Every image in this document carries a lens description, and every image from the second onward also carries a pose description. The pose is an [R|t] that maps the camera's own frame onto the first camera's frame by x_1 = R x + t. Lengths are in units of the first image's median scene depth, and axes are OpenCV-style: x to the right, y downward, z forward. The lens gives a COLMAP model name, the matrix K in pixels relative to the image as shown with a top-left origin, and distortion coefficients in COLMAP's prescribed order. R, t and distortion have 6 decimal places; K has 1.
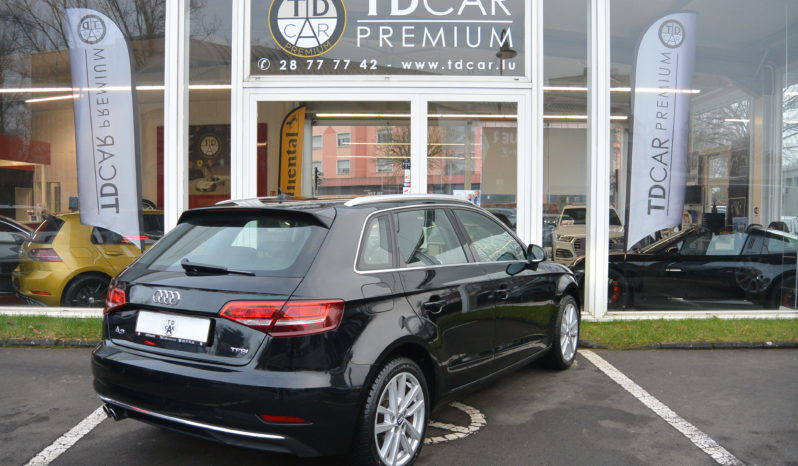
lens RADIAL K [[685.6, 0, 405.7], [0, 685.6, 235.8], [0, 0, 1]] dist [-0.135092, 0.064964]
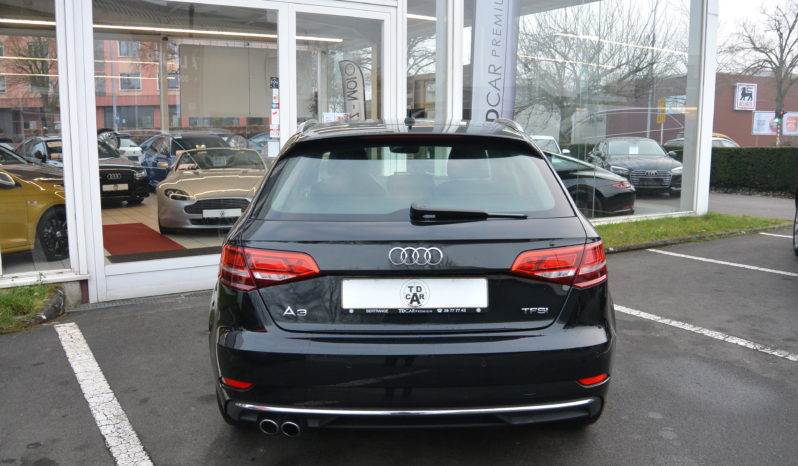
lens RADIAL K [[685.6, 0, 398.9], [0, 685.6, 231.1], [0, 0, 1]] dist [-0.135092, 0.064964]
pose [[0.848366, -0.078688, 0.523530, -0.612492], [0.022555, 0.993367, 0.112756, -0.017546], [-0.528930, -0.083850, 0.844513, 0.301019]]
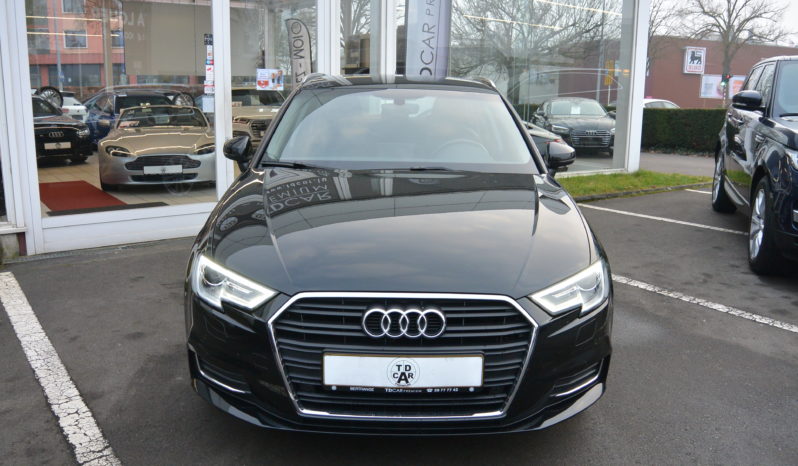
lens RADIAL K [[685.6, 0, 401.2], [0, 685.6, 233.4], [0, 0, 1]] dist [-0.135092, 0.064964]
pose [[0.811438, -0.113782, 0.573256, -0.599002], [0.015793, 0.984776, 0.173107, -0.004032], [-0.584225, -0.131412, 0.800882, 0.207954]]
